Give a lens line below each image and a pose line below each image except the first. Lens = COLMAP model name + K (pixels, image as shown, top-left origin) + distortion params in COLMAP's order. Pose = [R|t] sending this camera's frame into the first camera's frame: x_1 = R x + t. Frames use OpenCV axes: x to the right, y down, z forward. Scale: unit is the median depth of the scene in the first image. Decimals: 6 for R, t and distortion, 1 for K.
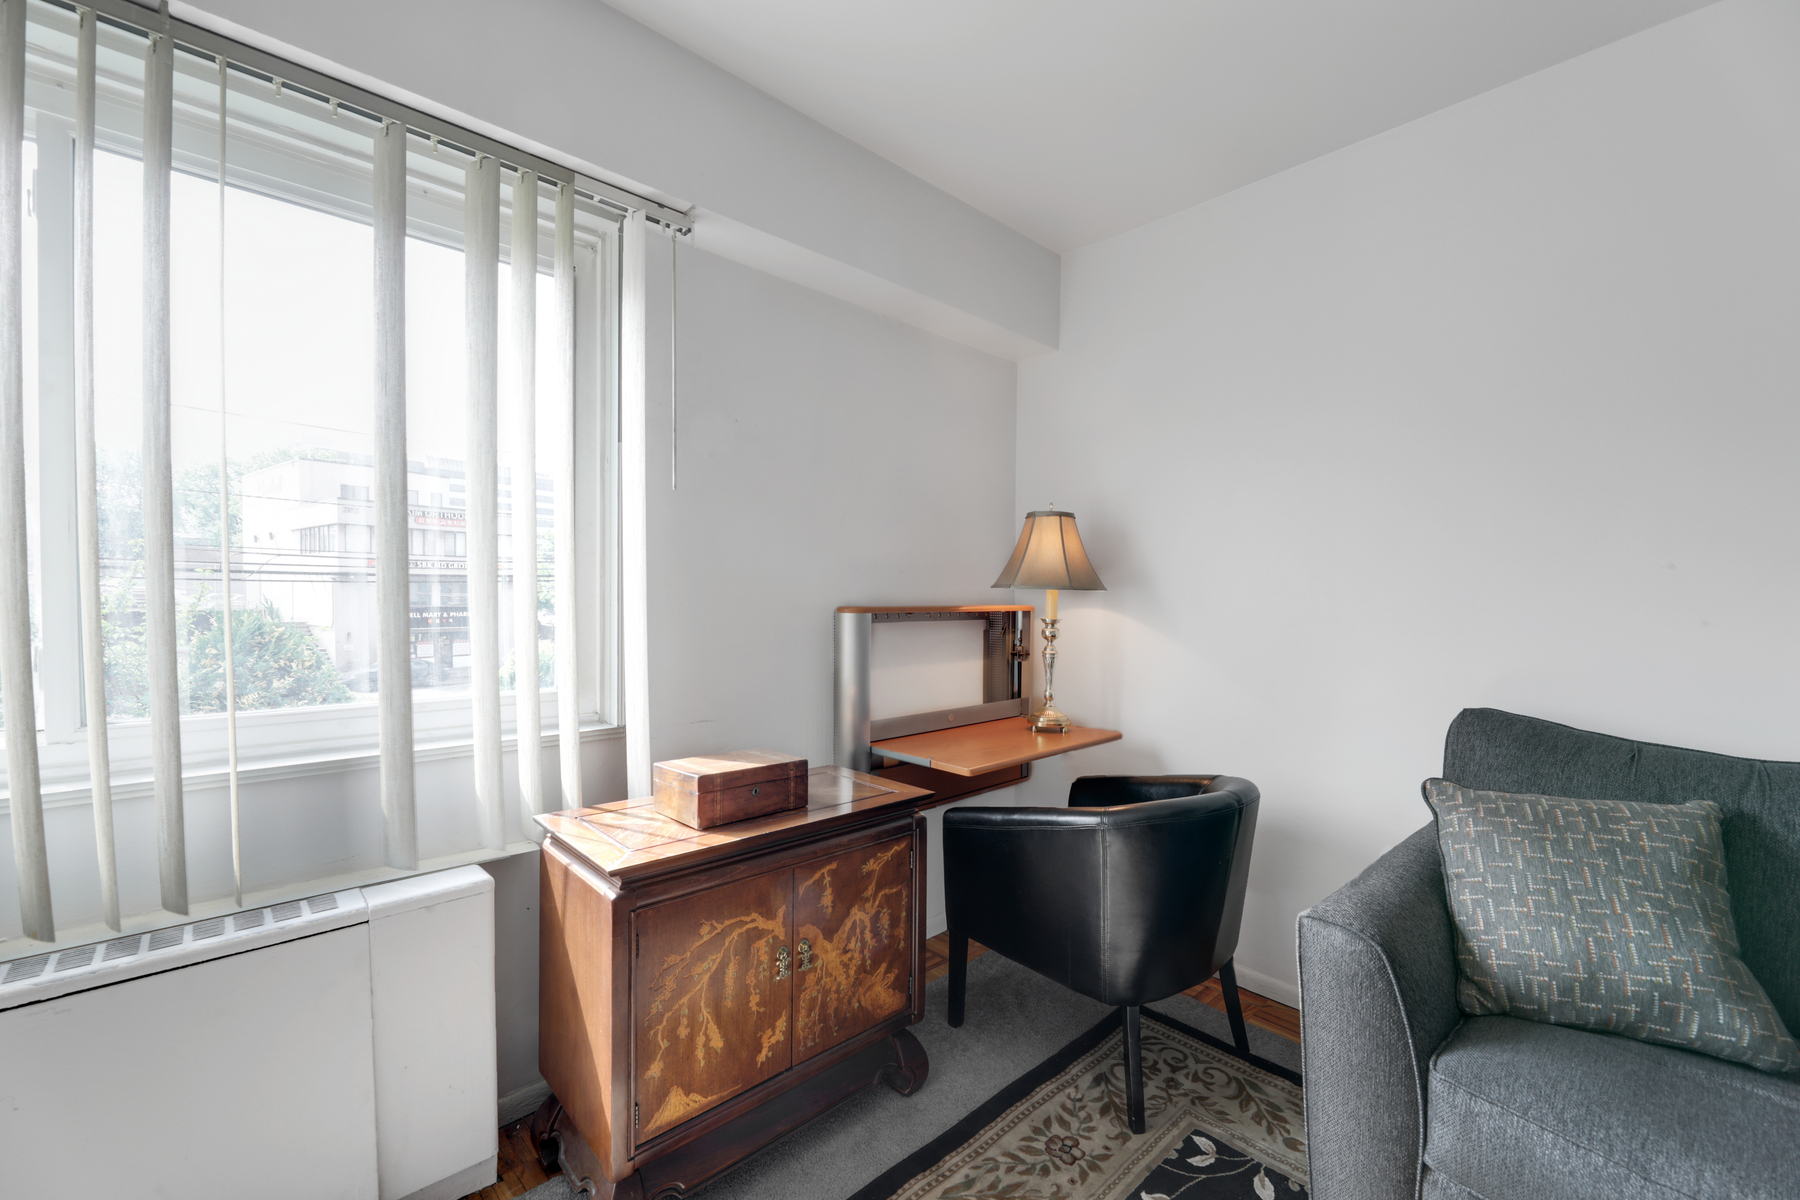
lens RADIAL K [[737.9, 0, 896.3], [0, 737.9, 605.1], [0, 0, 1]] dist [-0.001072, -0.000617]
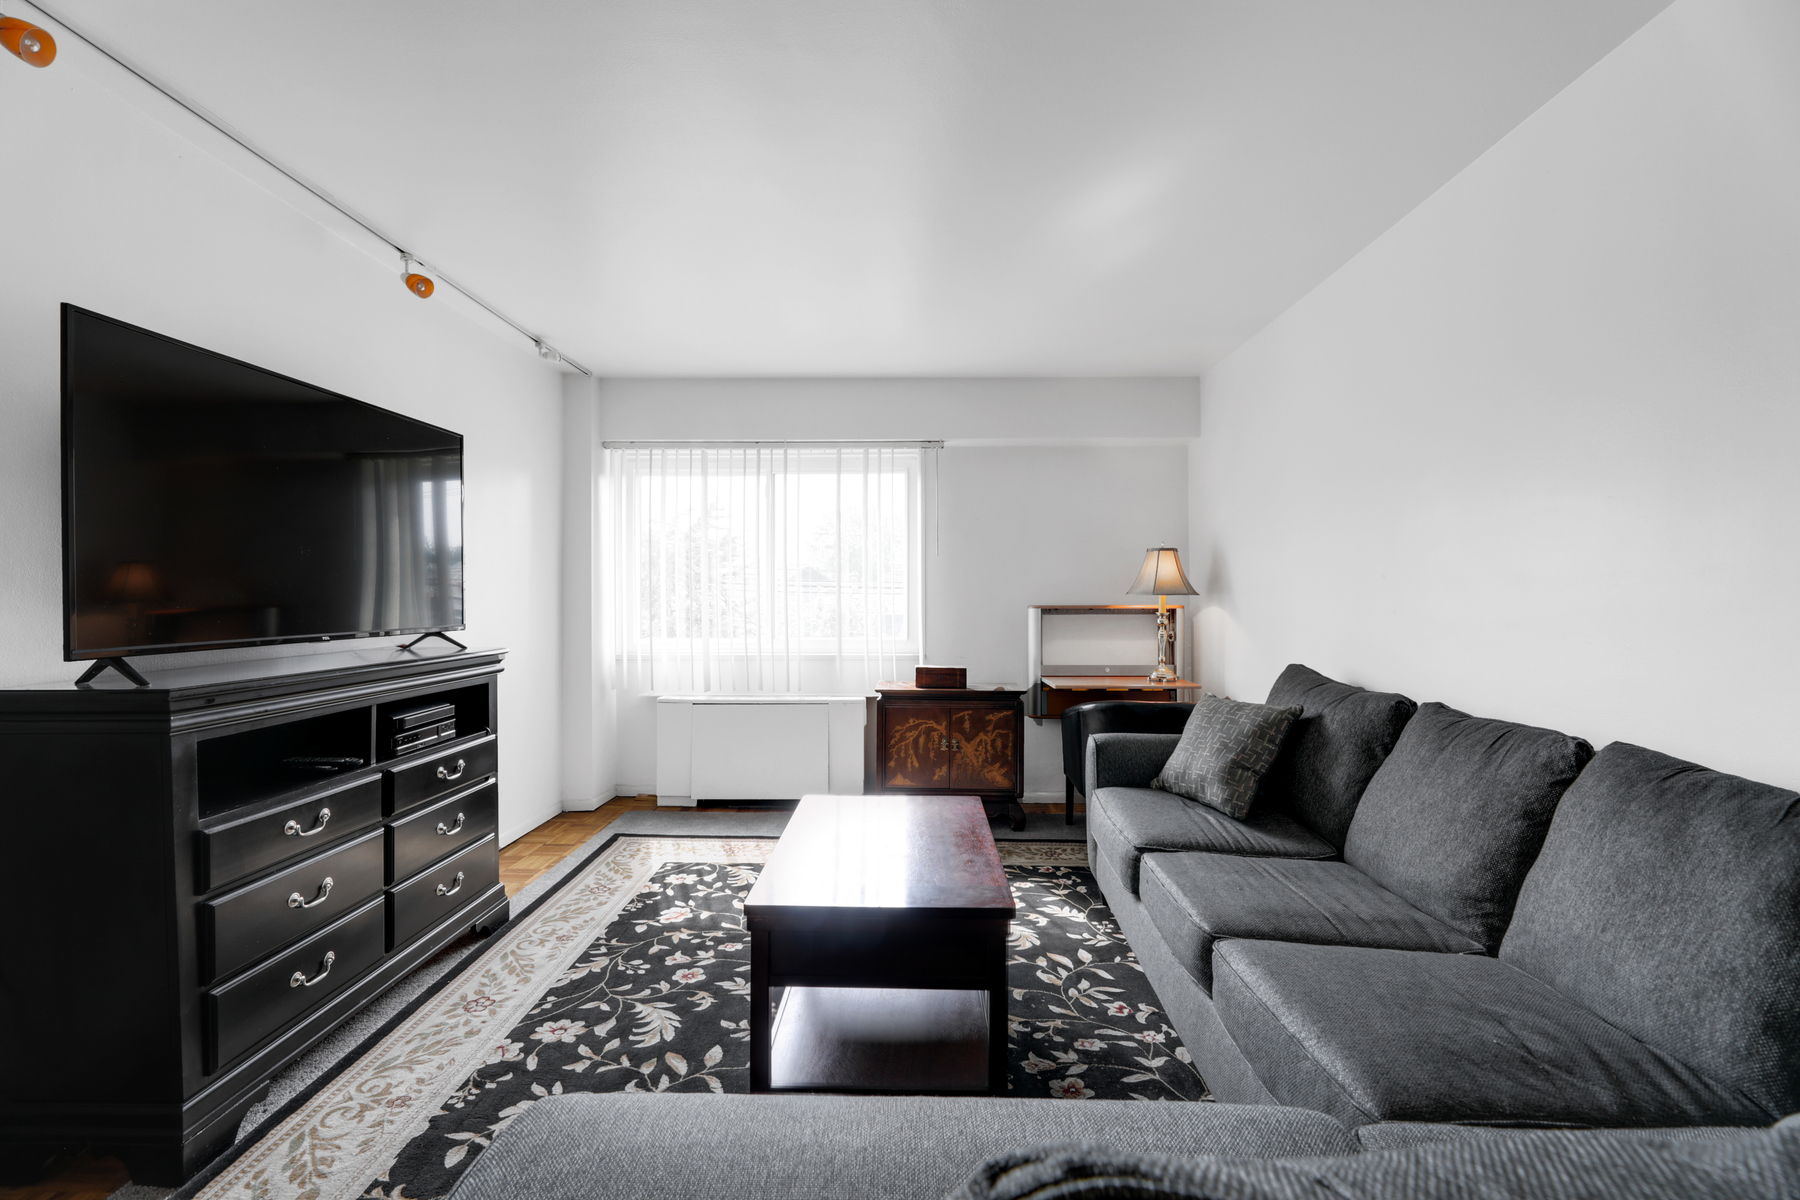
lens RADIAL K [[735.3, 0, 906.2], [0, 735.3, 622.4], [0, 0, 1]] dist [-0.001562, -0.000379]
pose [[0.724277, 0.012677, -0.689393, 1.405734], [-0.009511, 0.999920, 0.008395, 0.044030], [0.689444, 0.000477, 0.724339, -0.870936]]
